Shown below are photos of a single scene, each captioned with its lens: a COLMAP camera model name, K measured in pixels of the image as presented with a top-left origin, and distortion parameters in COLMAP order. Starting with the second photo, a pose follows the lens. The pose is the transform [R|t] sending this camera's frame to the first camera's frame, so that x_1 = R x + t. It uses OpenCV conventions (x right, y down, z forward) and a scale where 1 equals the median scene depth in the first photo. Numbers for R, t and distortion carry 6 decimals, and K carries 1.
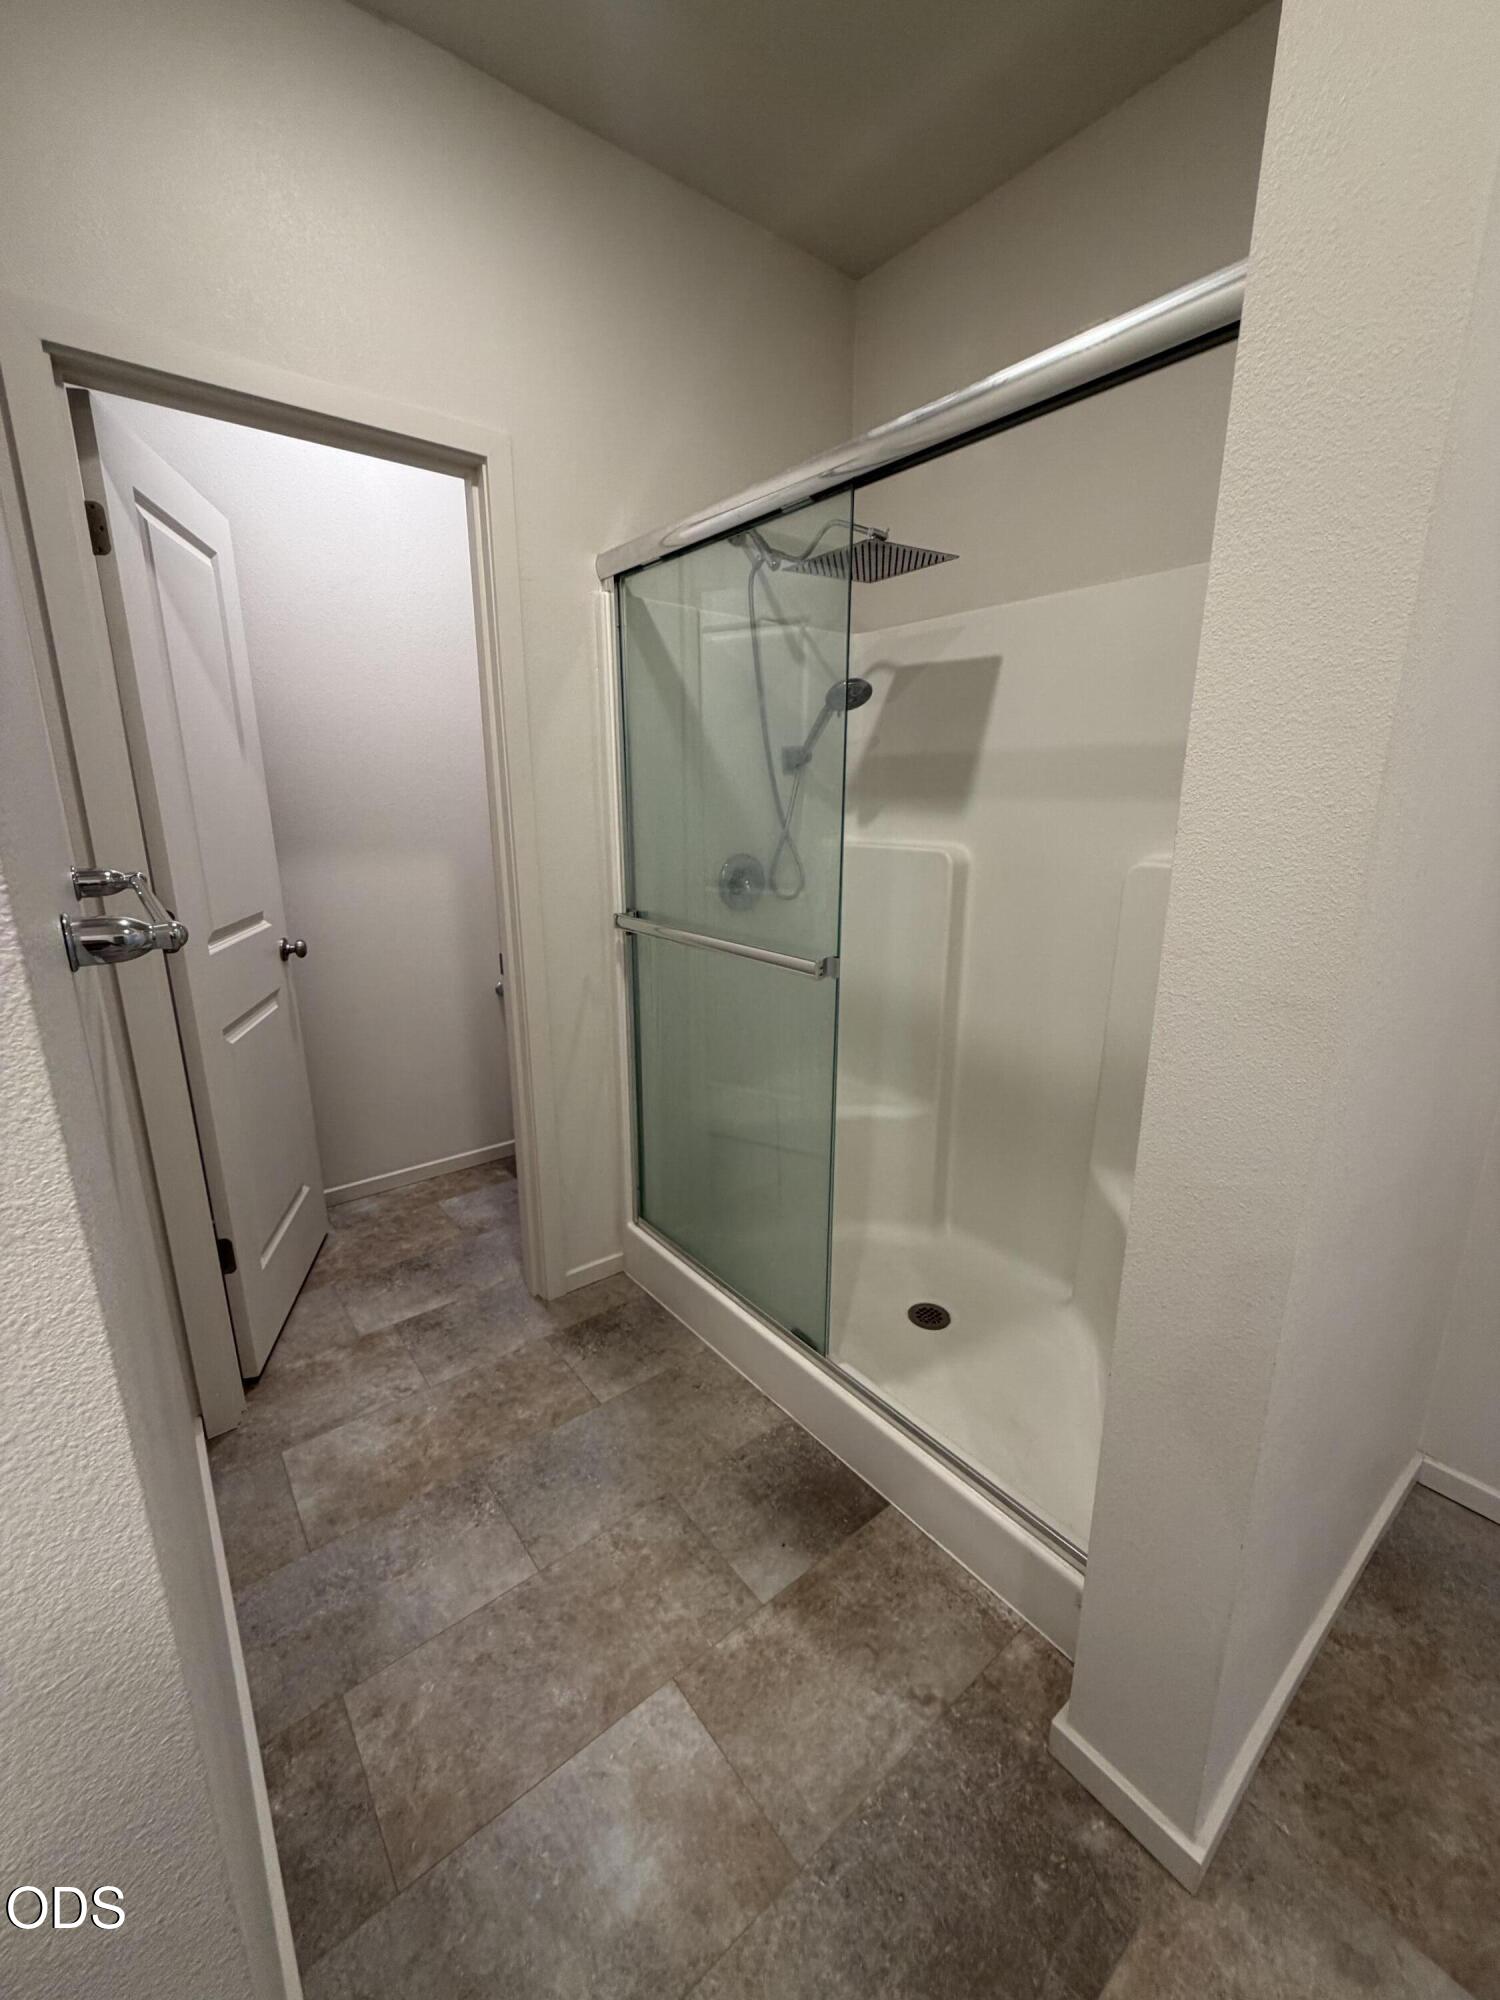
lens RADIAL K [[797.4, 0, 750.0], [0, 797.4, 1000.0], [0, 0, 1]] dist [-0.000717, -0.000340]
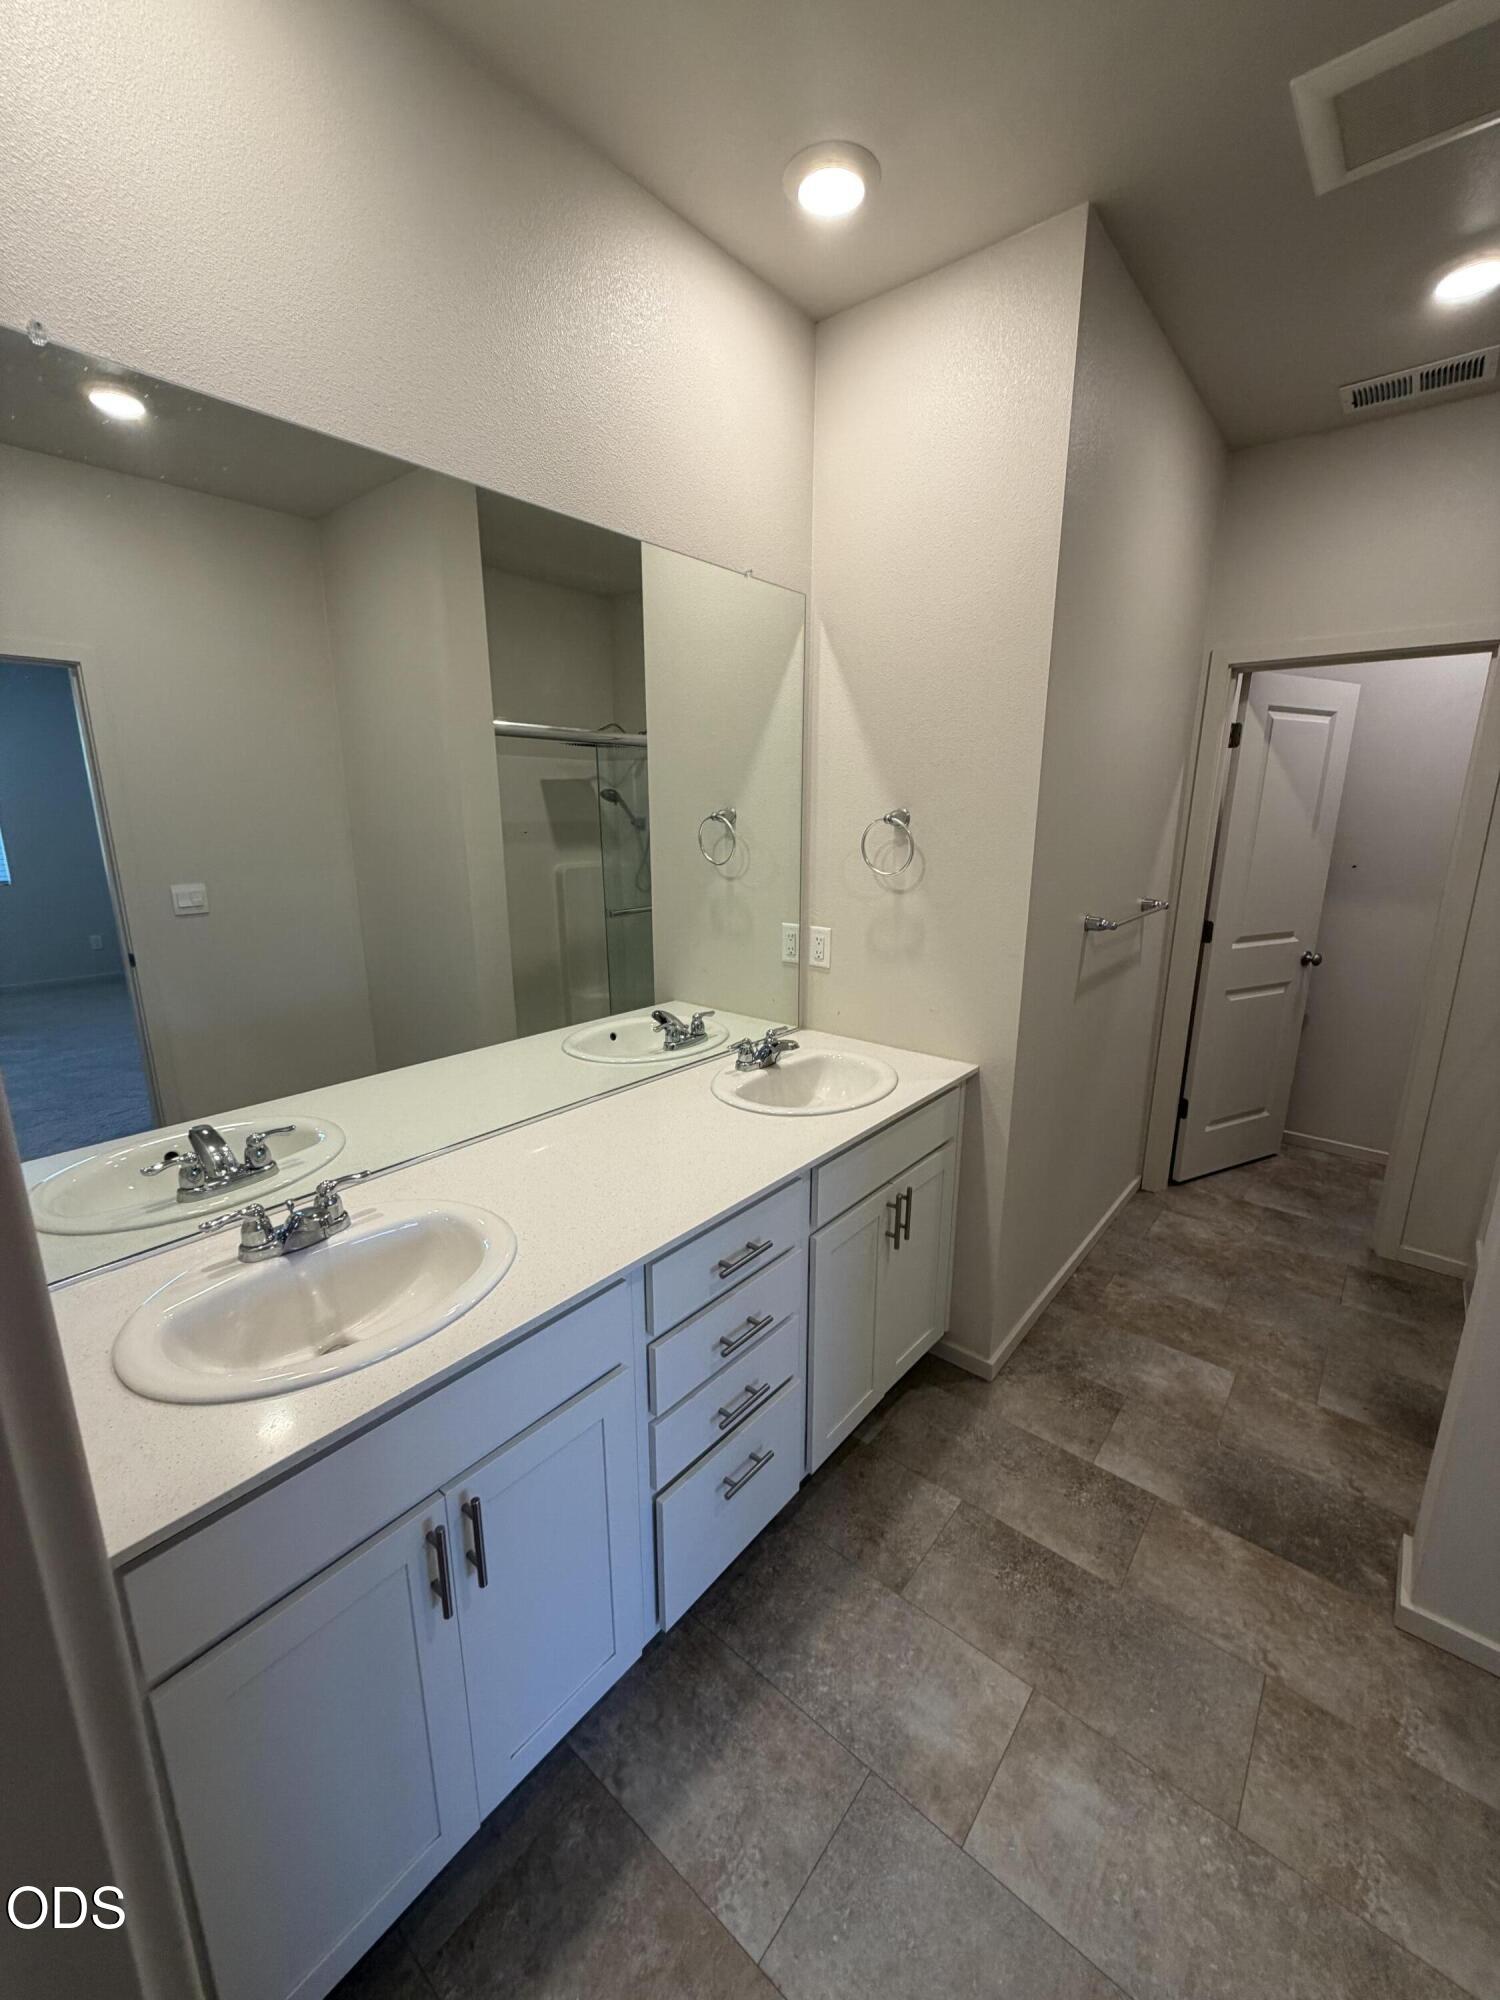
lens RADIAL K [[797.4, 0, 750.0], [0, 797.4, 1000.0], [0, 0, 1]] dist [-0.000717, -0.000340]
pose [[0.200774, 0.231115, -0.951985, 0.811984], [-0.235629, 0.954637, 0.182065, -0.017744], [0.950878, 0.187761, 0.246124, -0.440012]]
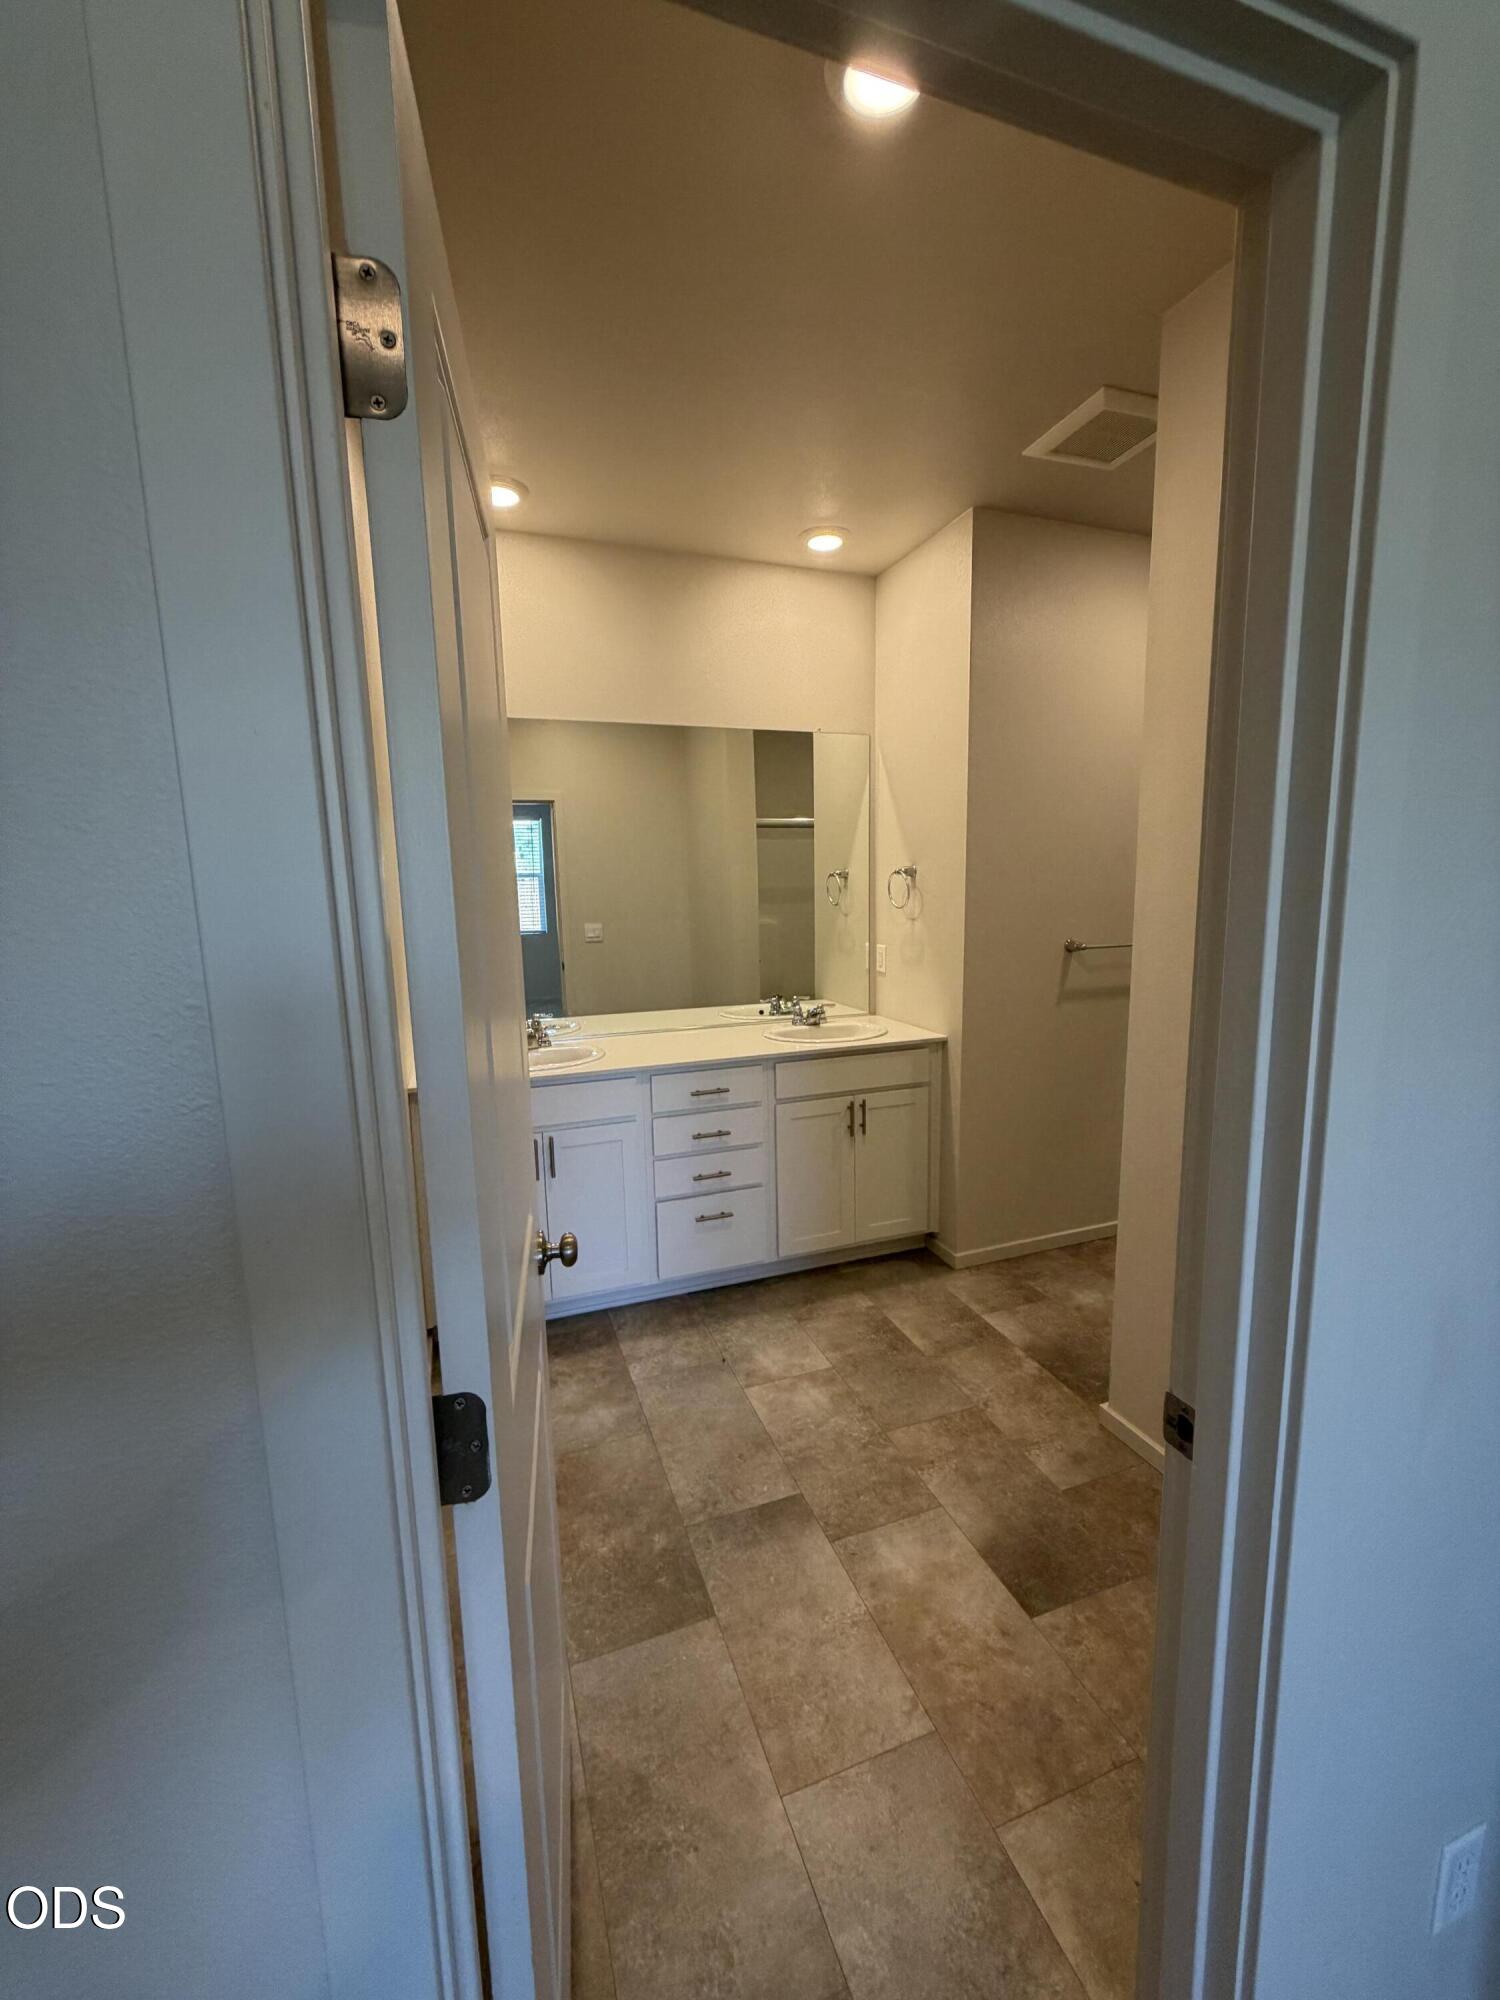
lens RADIAL K [[797.4, 0, 750.0], [0, 797.4, 1000.0], [0, 0, 1]] dist [-0.000717, -0.000340]
pose [[-0.320238, 0.143987, -0.936331, 1.483987], [-0.204864, 0.954469, 0.216842, -0.144647], [0.924921, 0.261262, -0.276159, 0.218359]]
